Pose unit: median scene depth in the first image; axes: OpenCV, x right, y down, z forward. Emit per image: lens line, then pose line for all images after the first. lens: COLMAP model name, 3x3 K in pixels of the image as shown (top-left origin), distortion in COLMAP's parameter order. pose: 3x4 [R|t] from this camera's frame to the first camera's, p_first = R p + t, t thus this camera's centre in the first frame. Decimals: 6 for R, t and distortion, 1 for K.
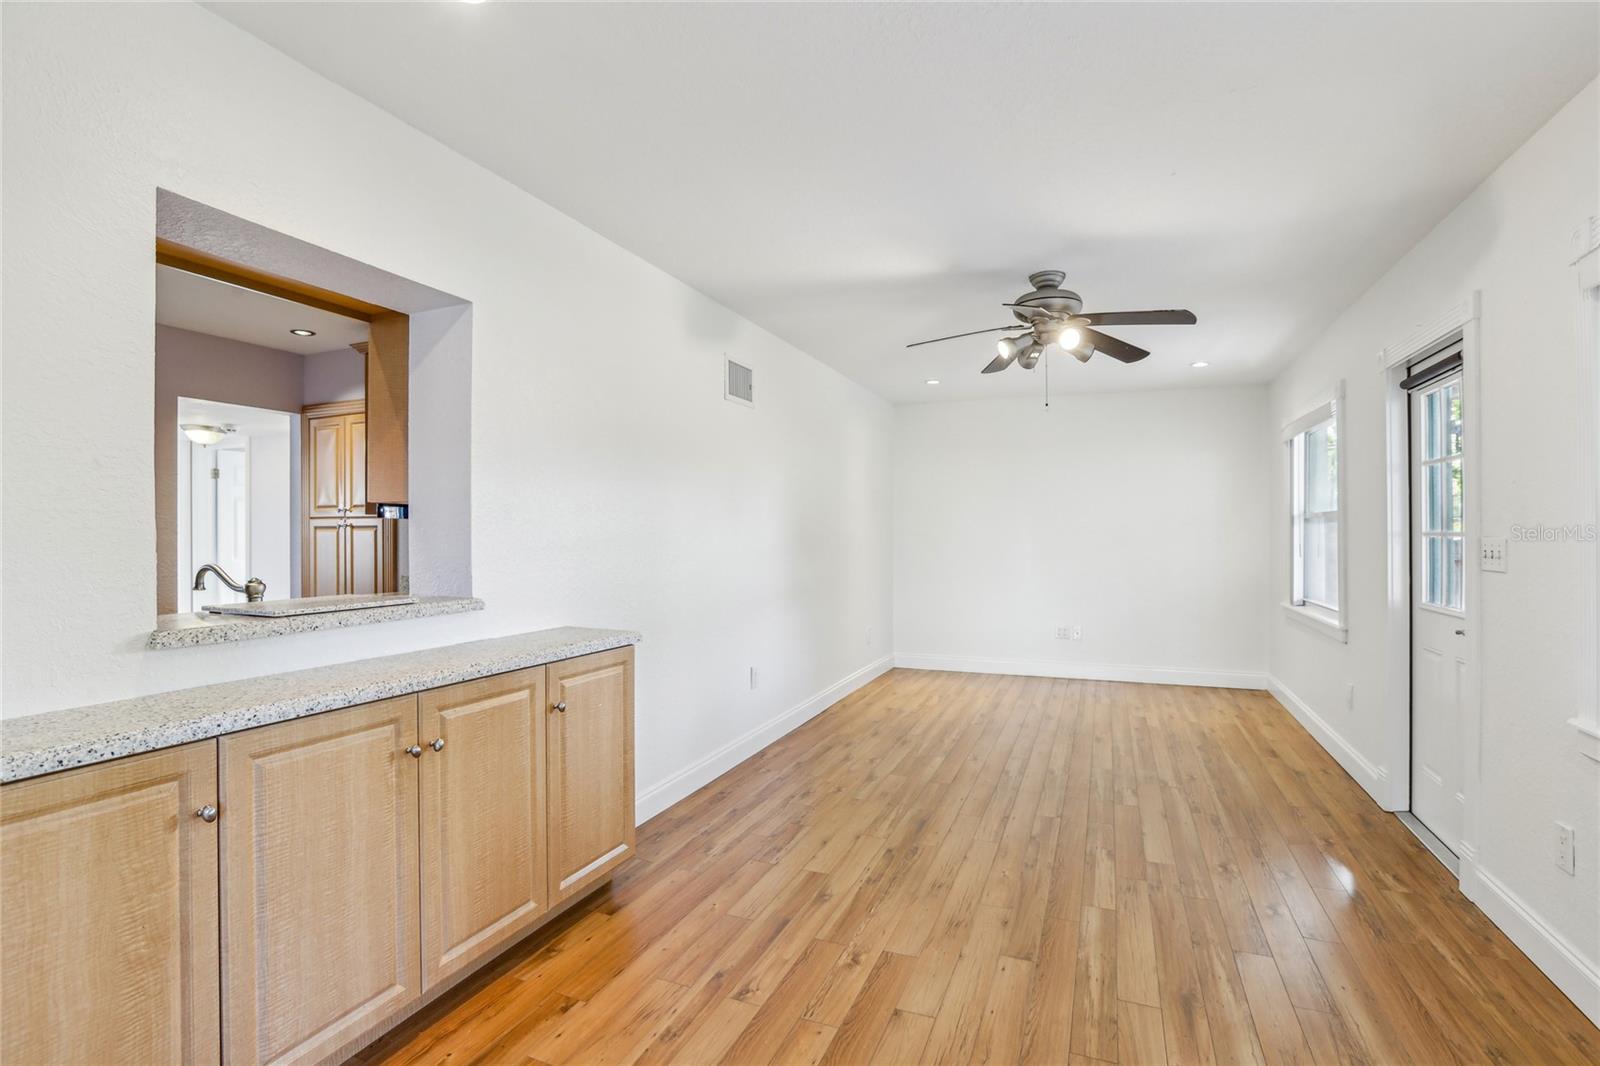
lens RADIAL K [[754.2, 0, 800.2], [0, 754.2, 534.8], [0, 0, 1]] dist [-0.049547, 0.020405]
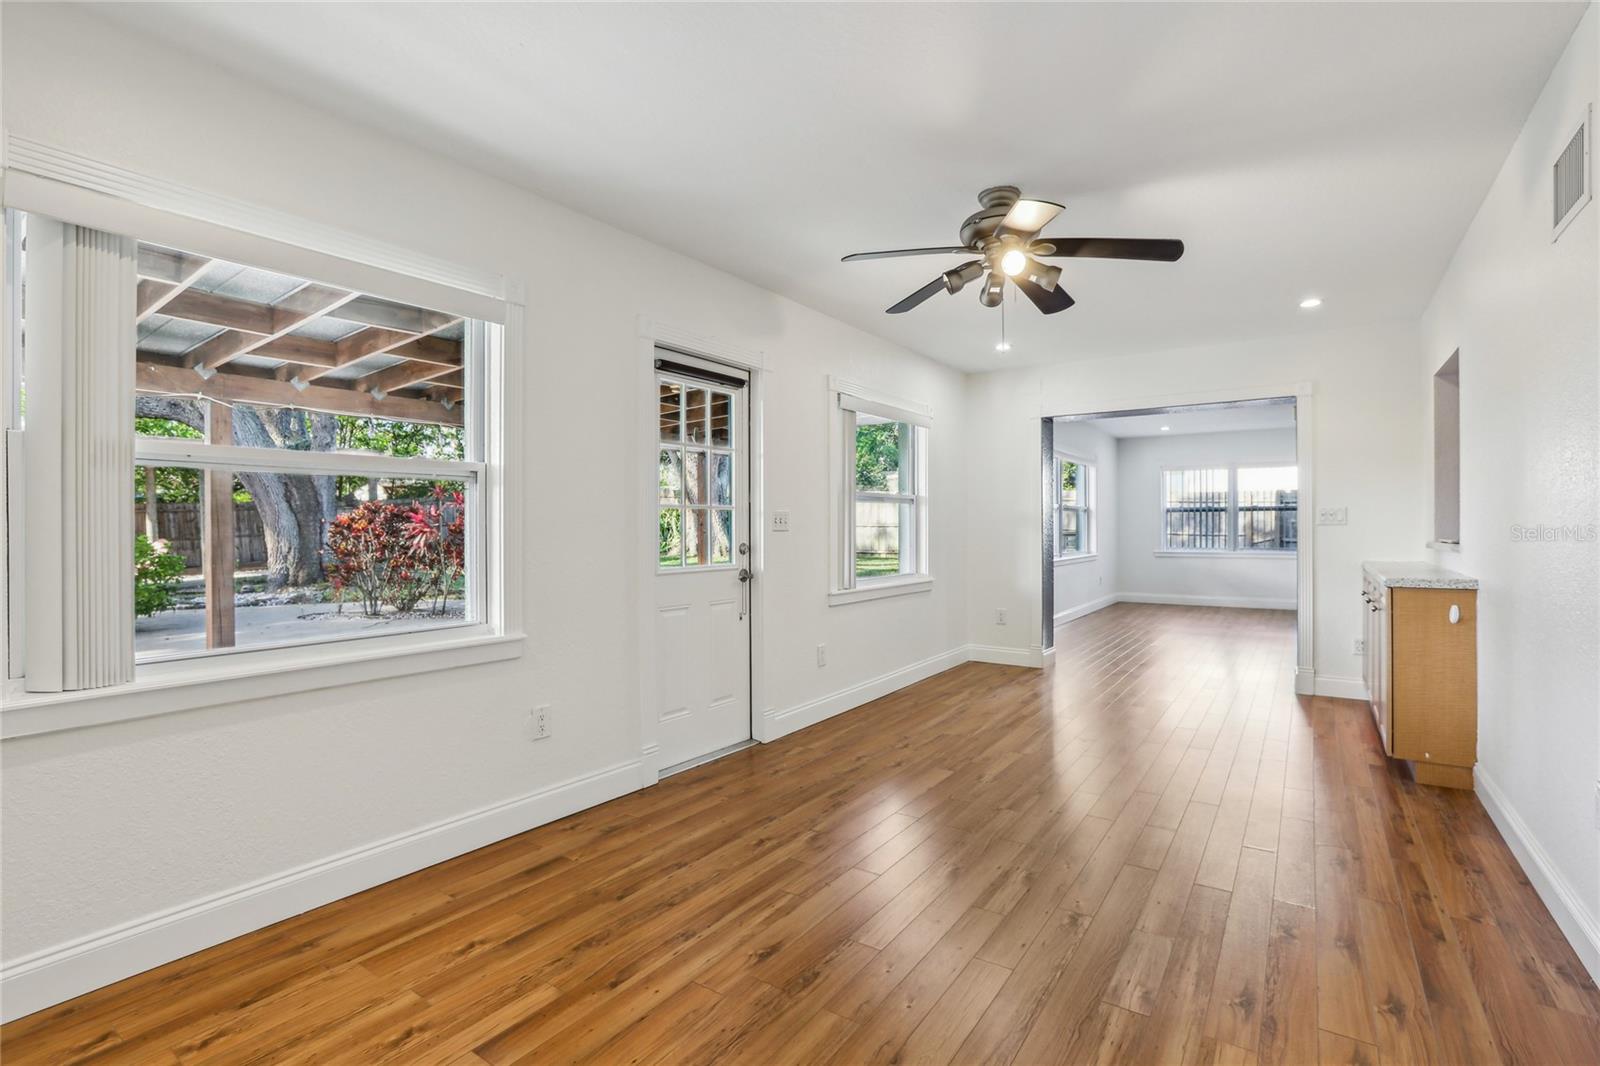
lens RADIAL K [[754.2, 0, 794.8], [0, 754.2, 525.4], [0, 0, 1]] dist [-0.049547, 0.020405]
pose [[-0.976341, 0.004077, 0.216200, 0.366020], [0.004329, 0.999990, 0.000694, 0.024334], [-0.216195, 0.001613, -0.976349, 1.818218]]
